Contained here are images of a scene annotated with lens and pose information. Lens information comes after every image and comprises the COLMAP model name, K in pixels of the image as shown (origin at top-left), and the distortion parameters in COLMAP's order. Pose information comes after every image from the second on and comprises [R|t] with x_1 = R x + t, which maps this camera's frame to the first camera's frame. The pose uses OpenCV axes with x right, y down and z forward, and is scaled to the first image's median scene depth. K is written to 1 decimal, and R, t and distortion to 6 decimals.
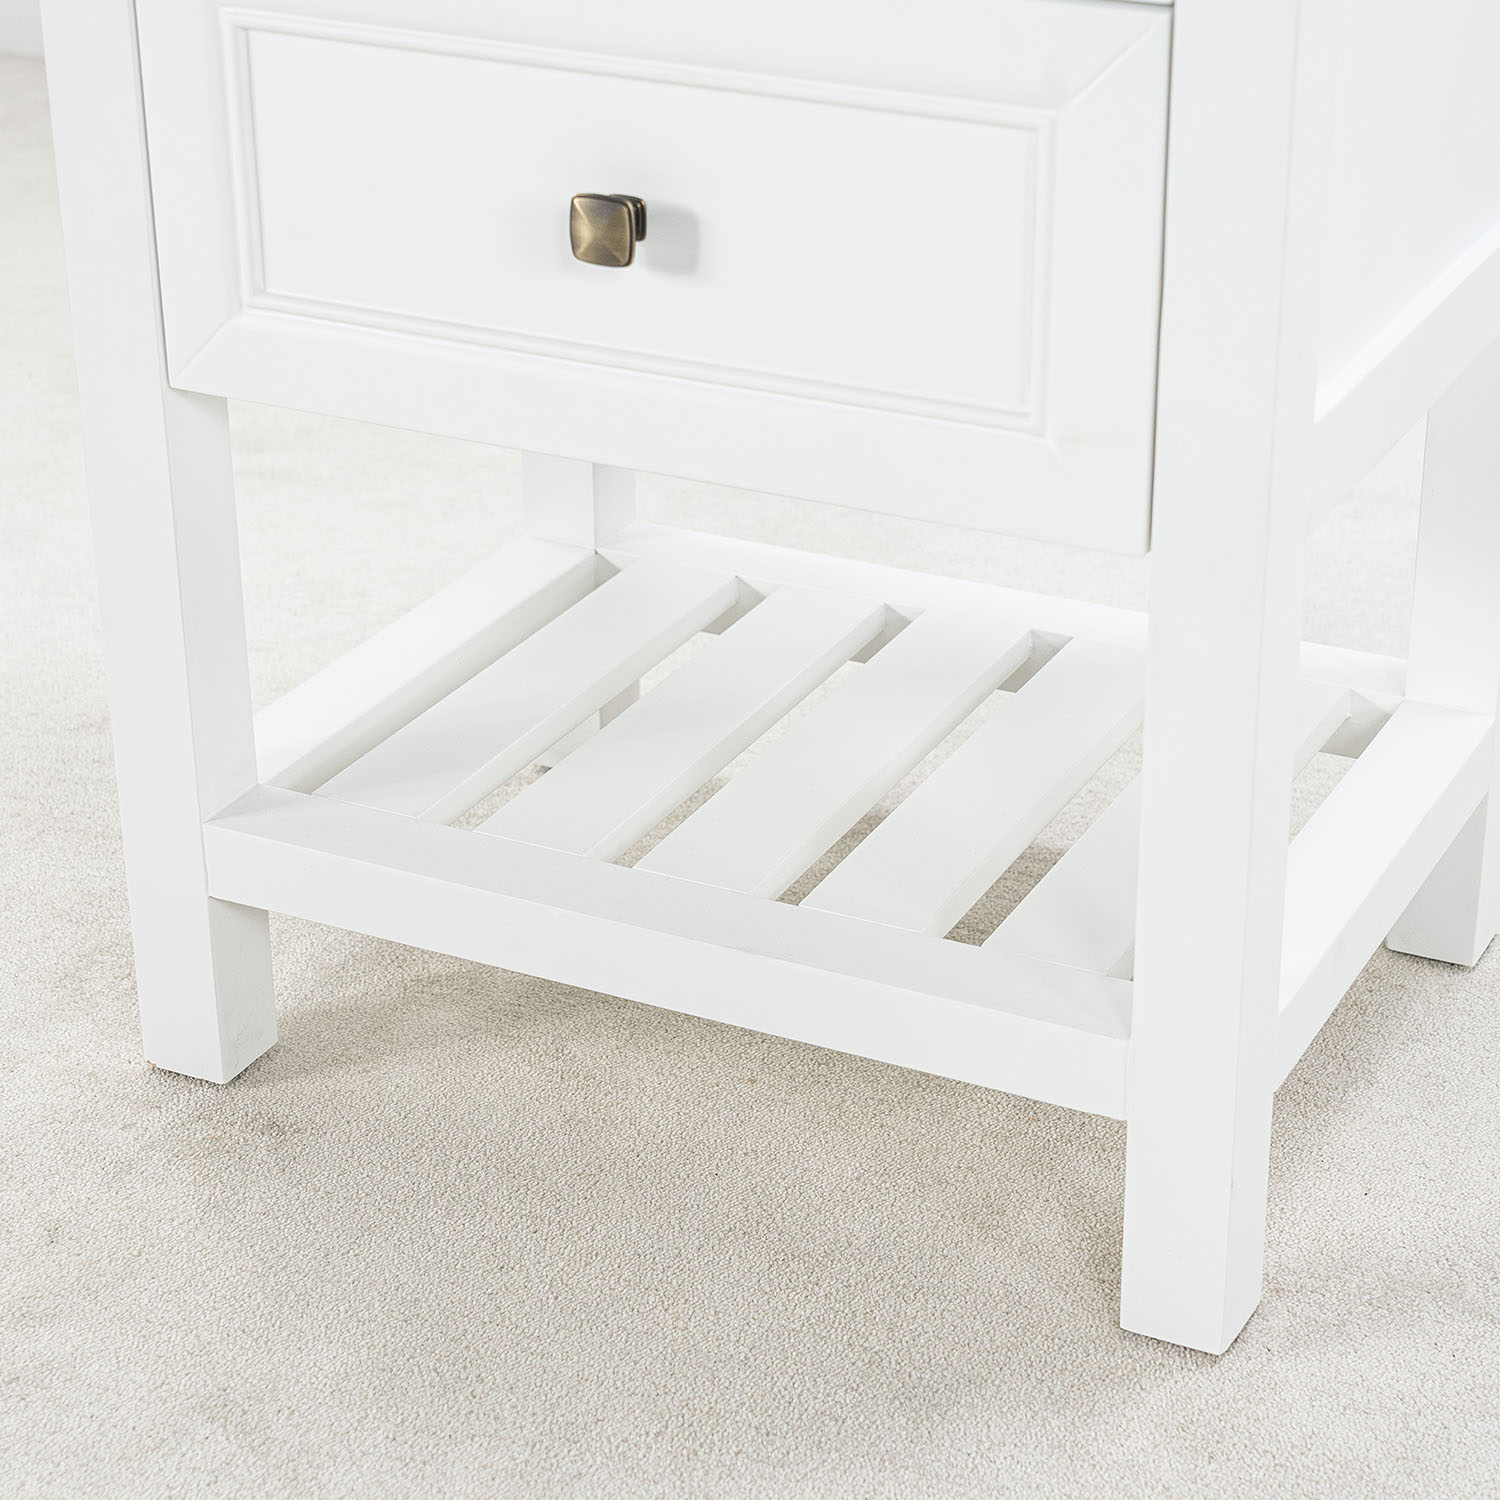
lens RADIAL K [[3464.8, 0, 750.0], [0, 3464.8, 750.0], [0, 0, 1]] dist [0.069449, 0.020688]
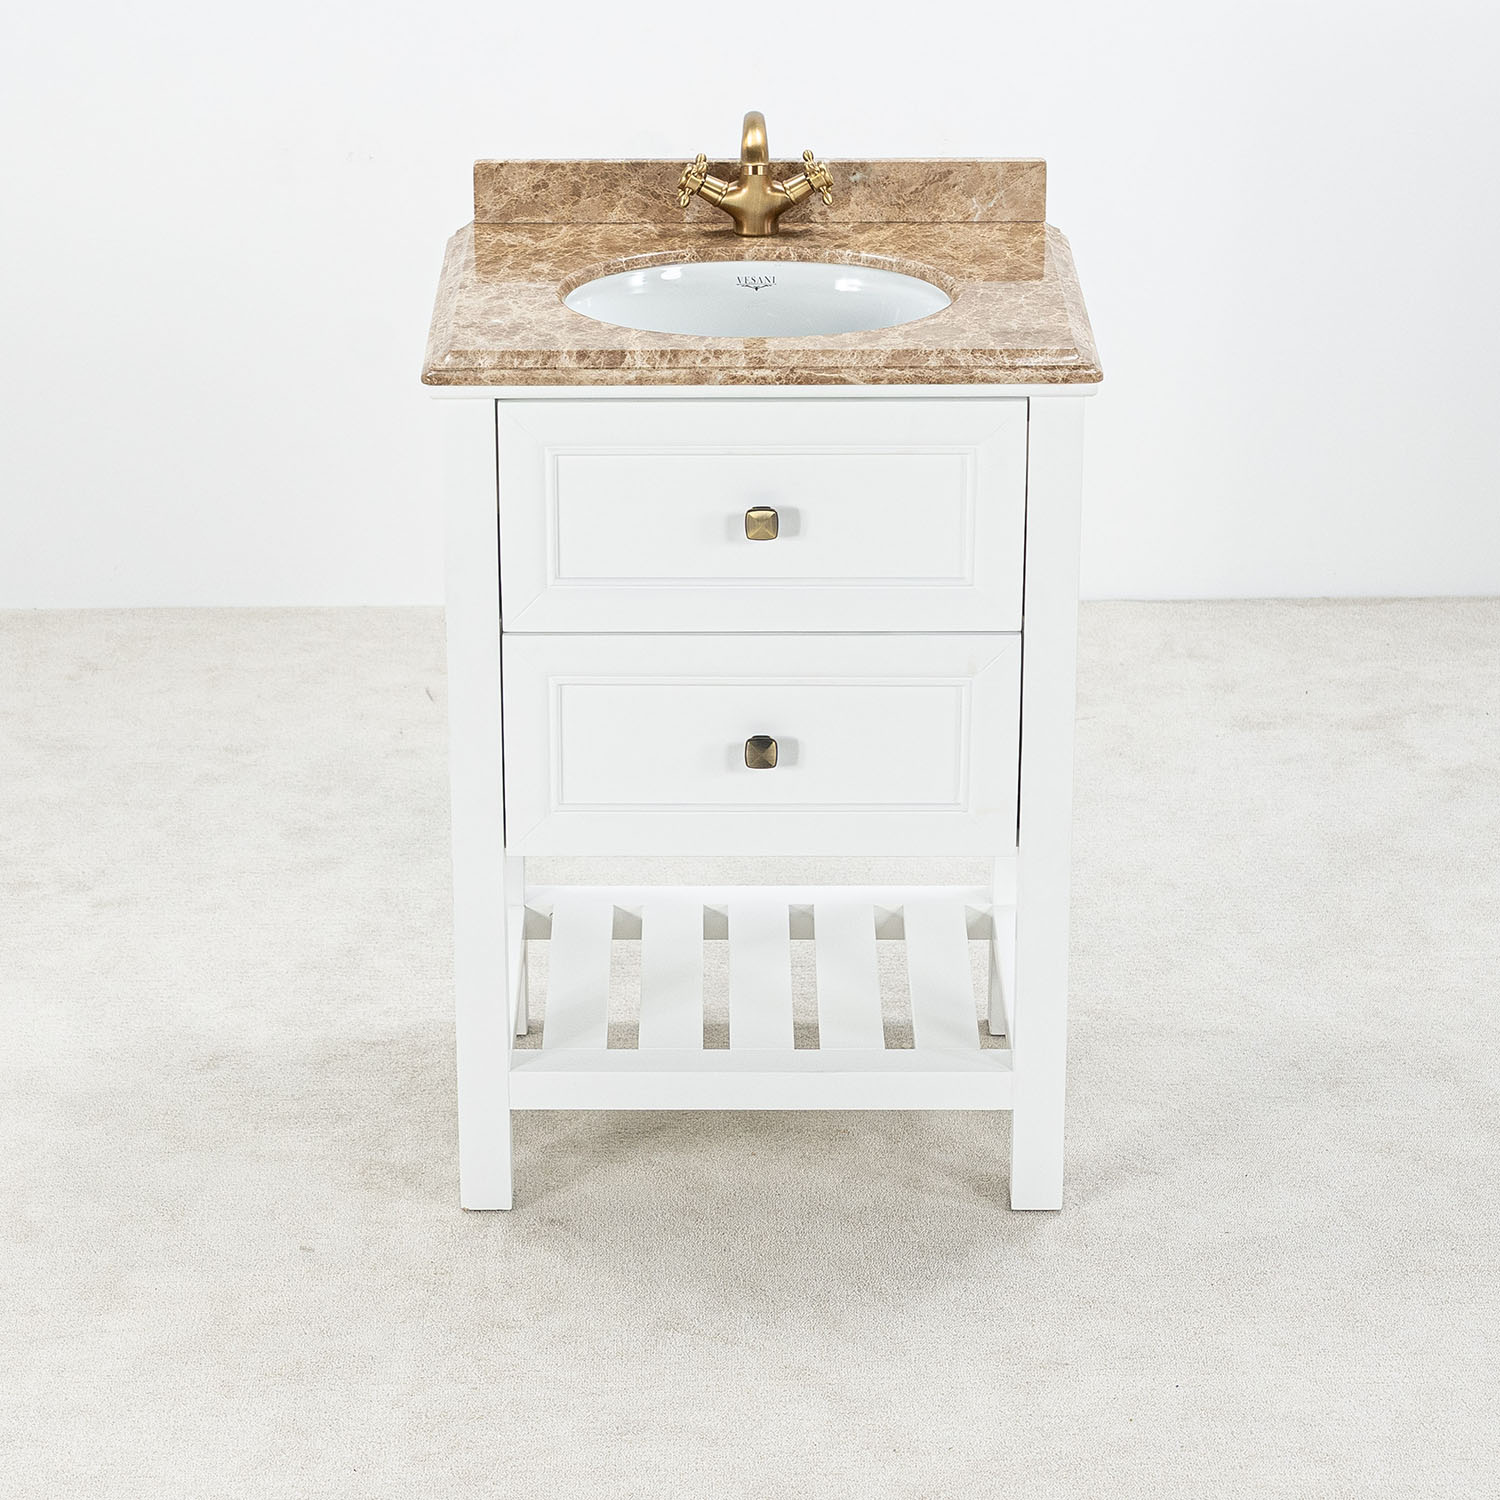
lens RADIAL K [[4637.0, 0, 613.5], [0, 4637.0, 951.0], [0, 0, 1]] dist [0.019934, 0.532964]
pose [[0.903615, -0.178855, 0.389219, -1.234859], [0.186975, 0.982213, 0.017265, -0.089039], [-0.385384, 0.057173, 0.920983, -1.599260]]
